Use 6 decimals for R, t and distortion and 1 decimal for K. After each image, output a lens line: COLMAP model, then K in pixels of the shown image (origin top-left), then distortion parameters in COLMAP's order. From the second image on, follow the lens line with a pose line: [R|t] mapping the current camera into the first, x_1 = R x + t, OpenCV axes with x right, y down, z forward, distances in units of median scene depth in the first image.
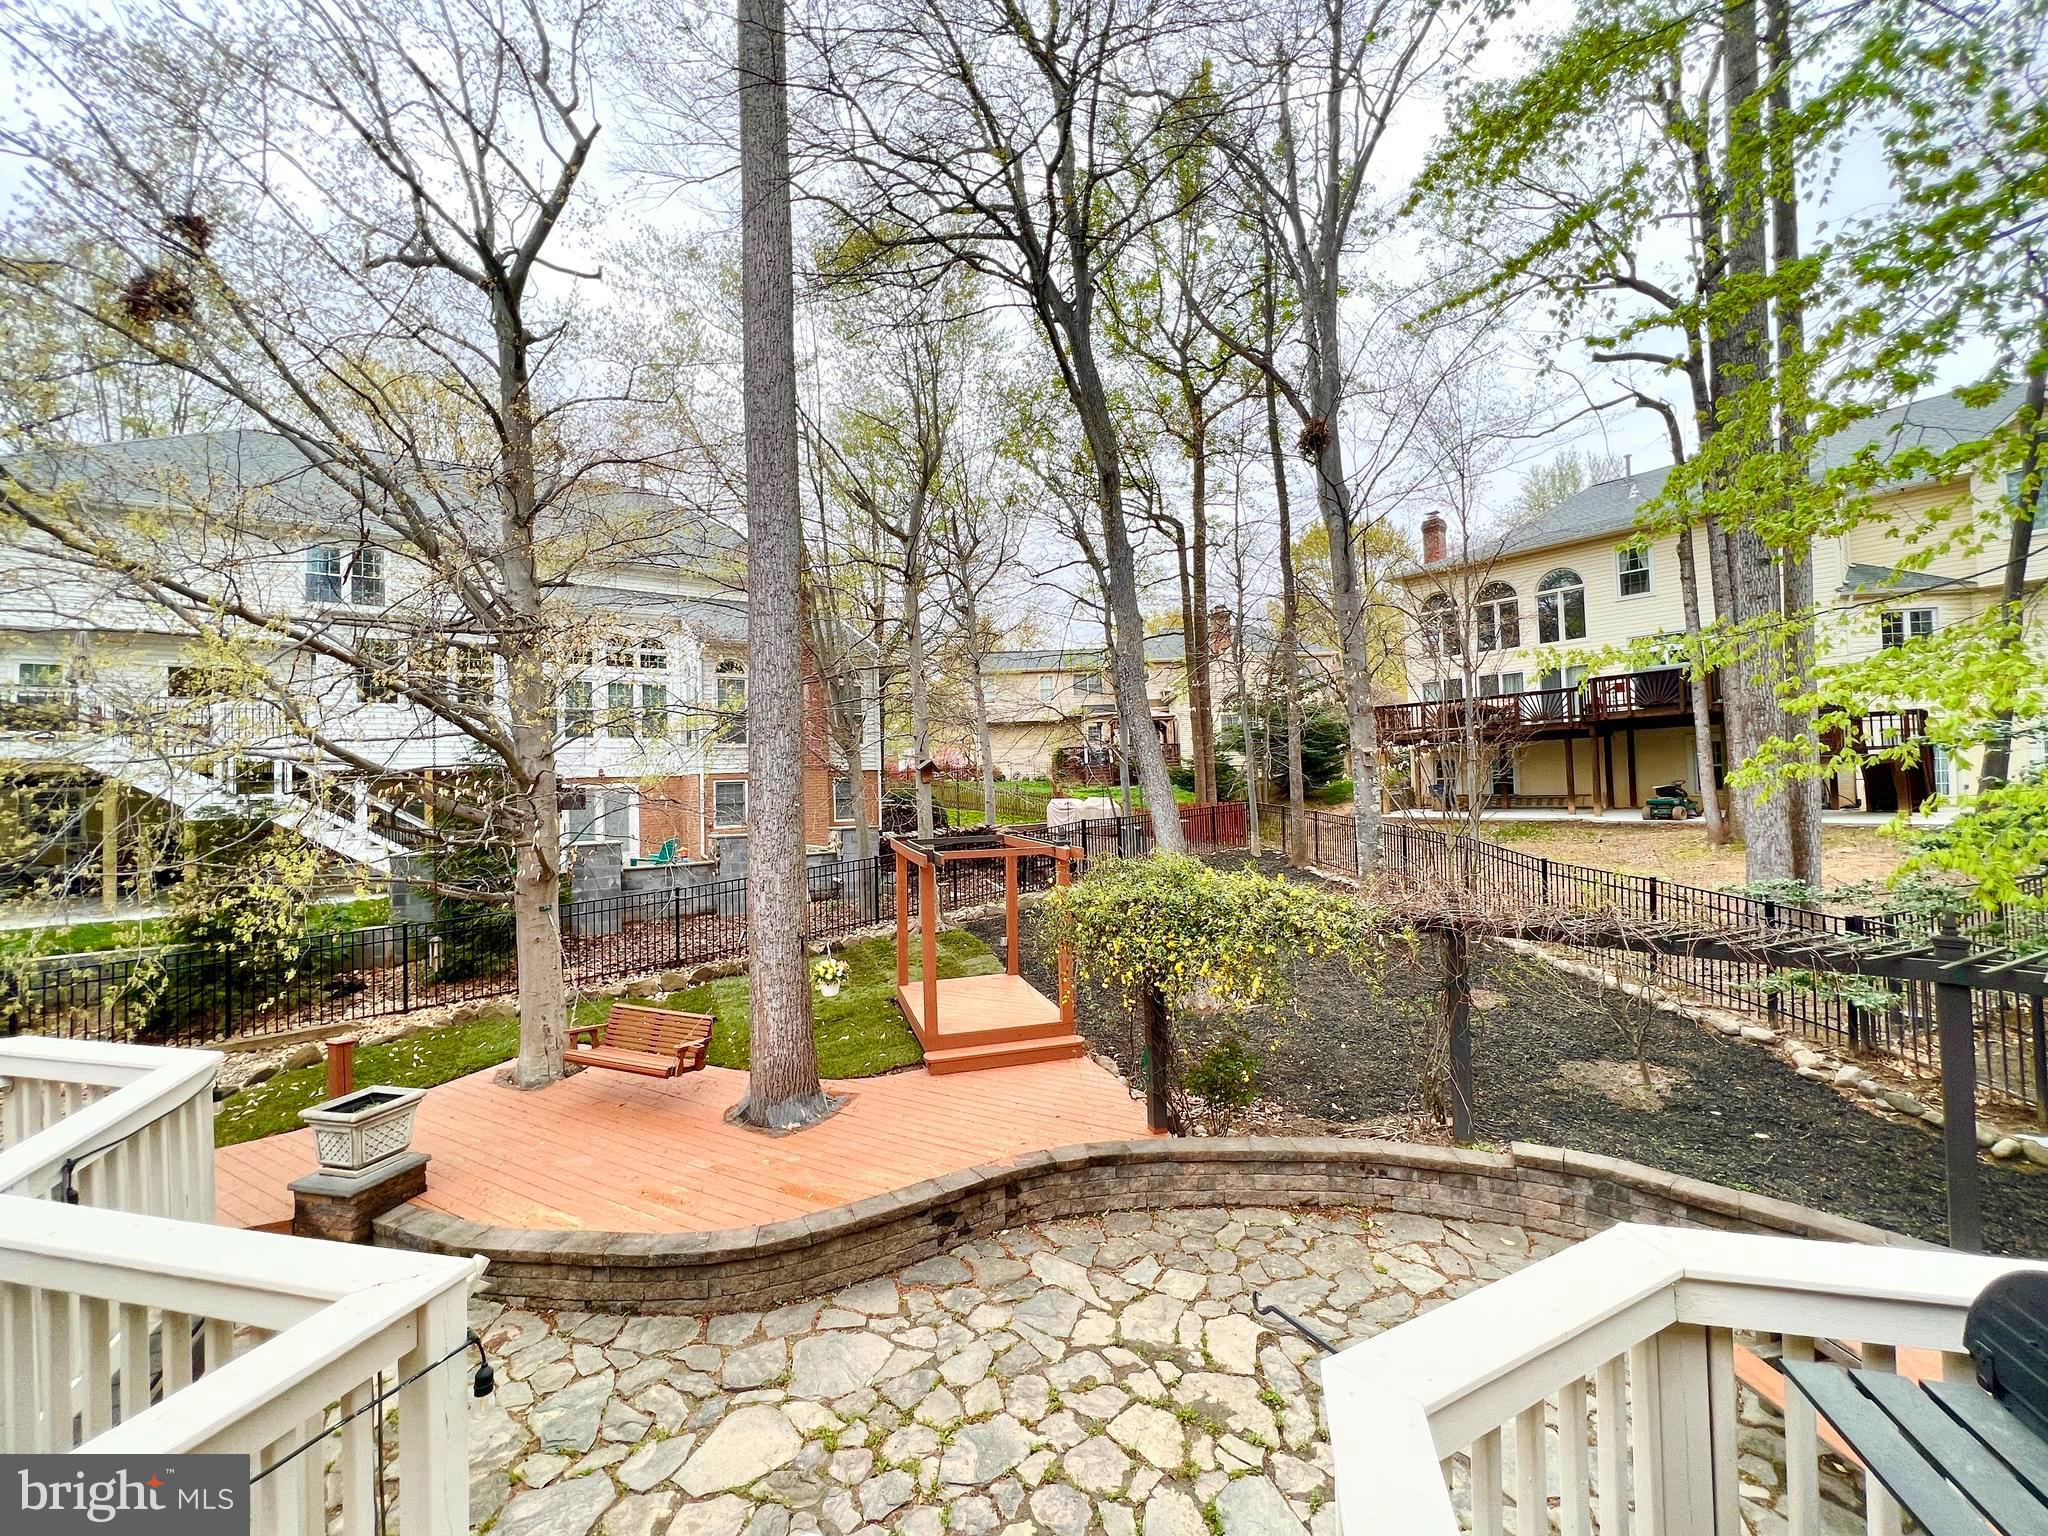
lens RADIAL K [[826.6, 0, 1024.0], [0, 826.6, 768.0], [0, 0, 1]] dist [0.006404, -0.000201]
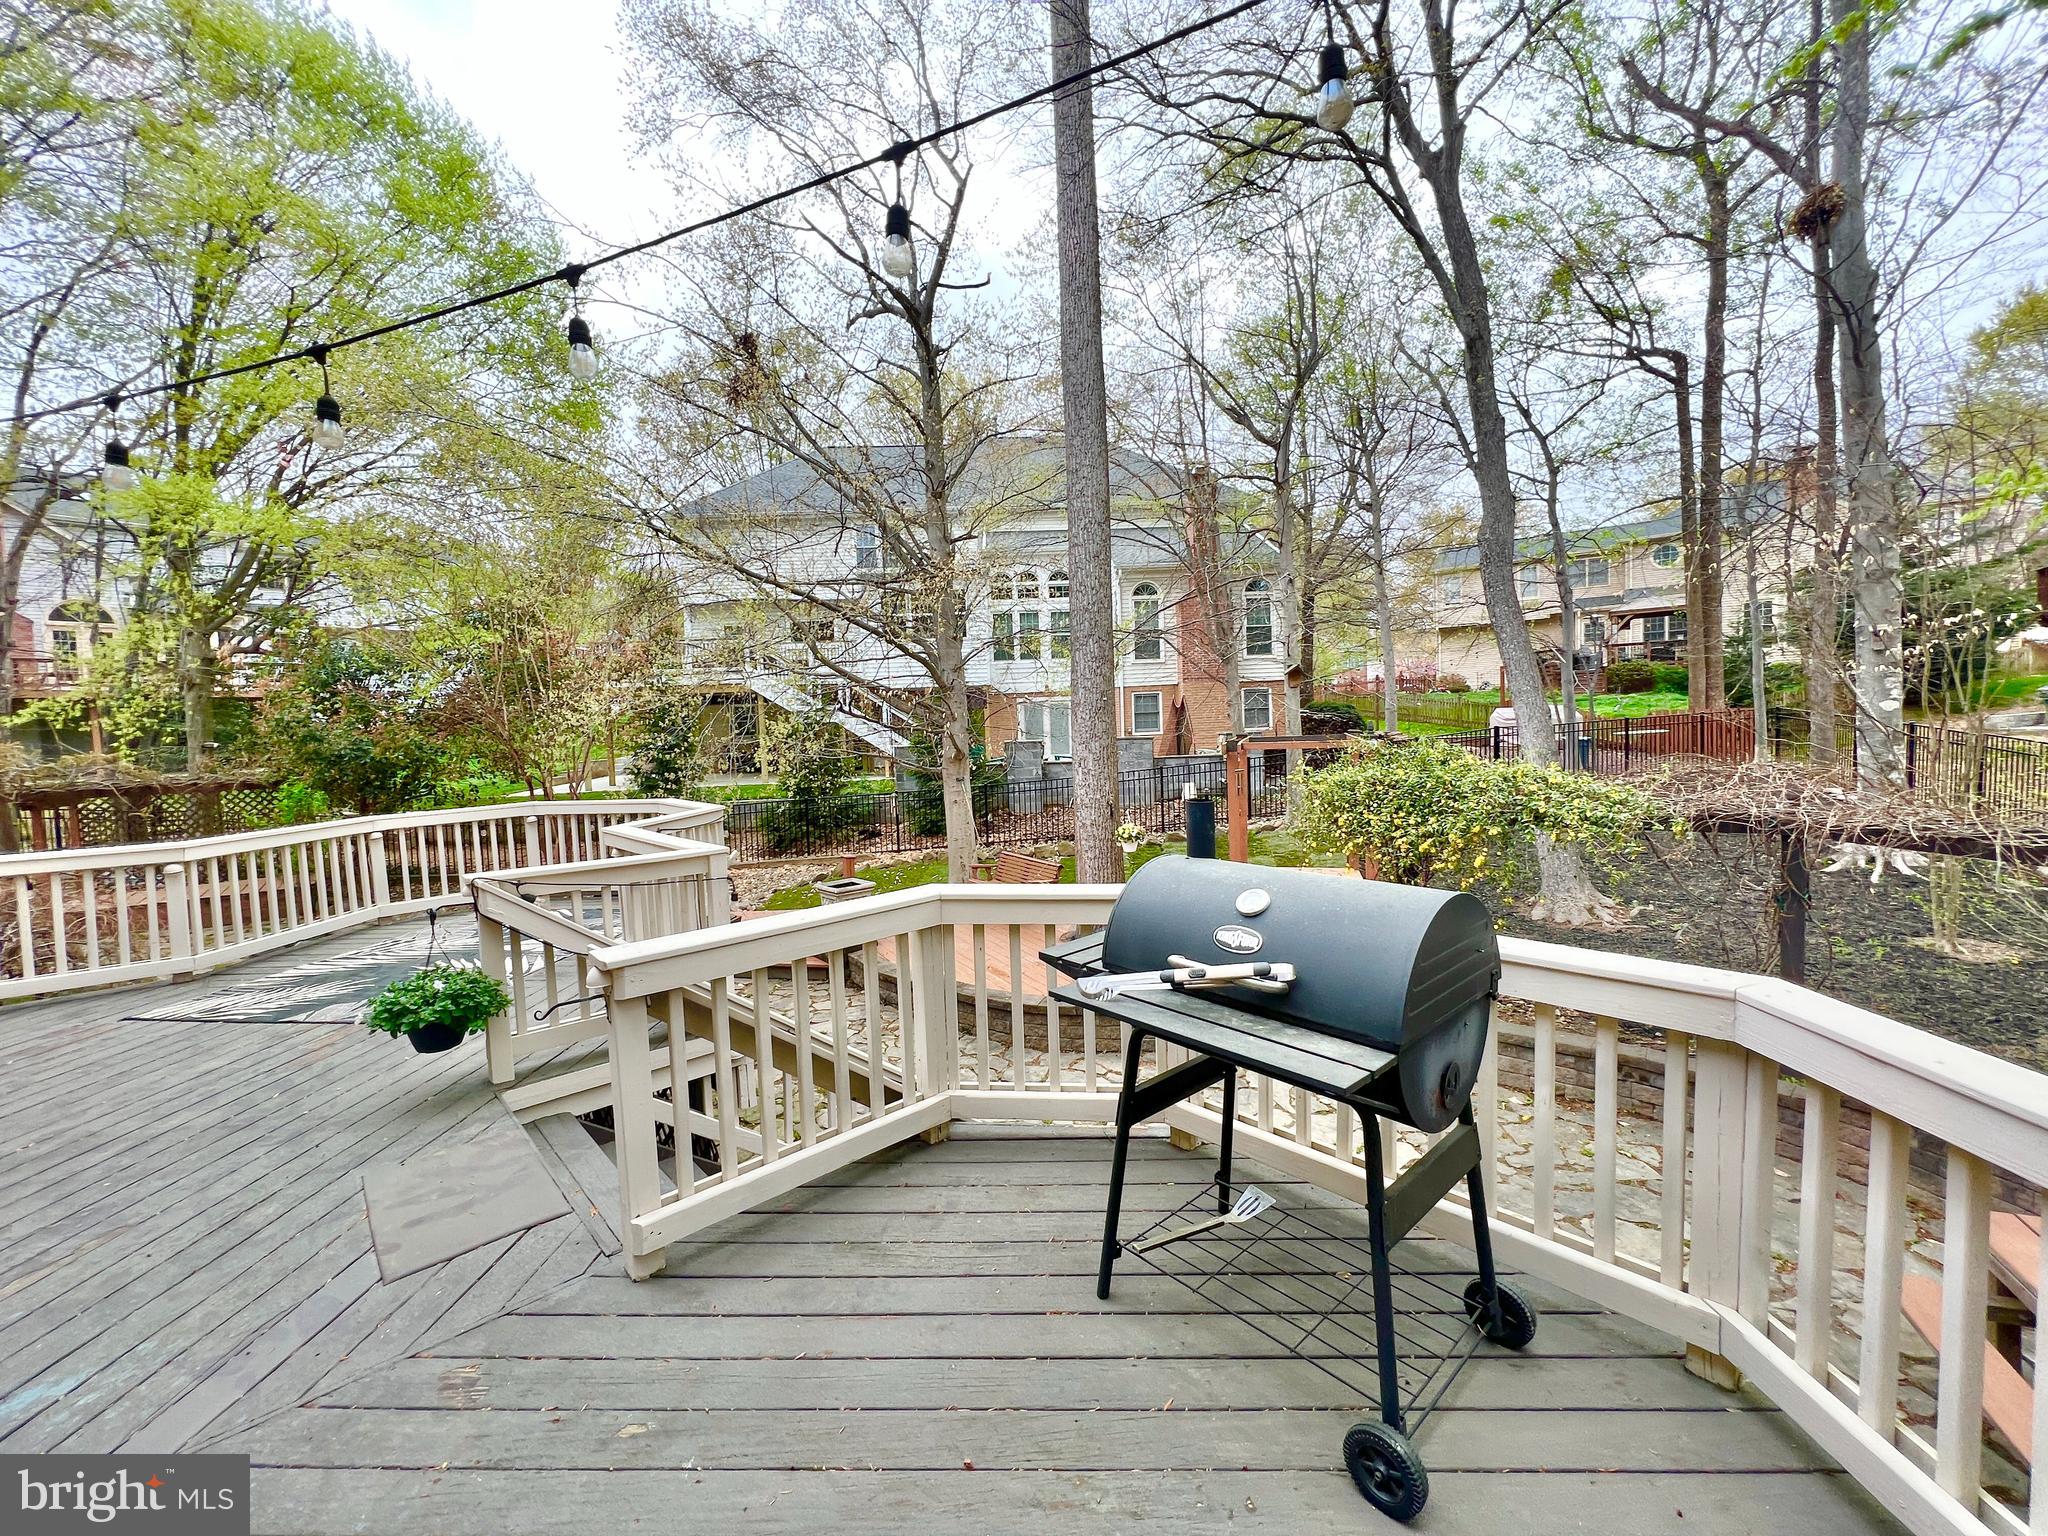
lens RADIAL K [[826.6, 0, 1024.0], [0, 826.6, 768.0], [0, 0, 1]] dist [0.006404, -0.000201]
pose [[0.844098, 0.028976, -0.535405, 0.224180], [0.022832, 0.995691, 0.089883, 0.026847], [0.535702, -0.088094, 0.839799, -0.085998]]
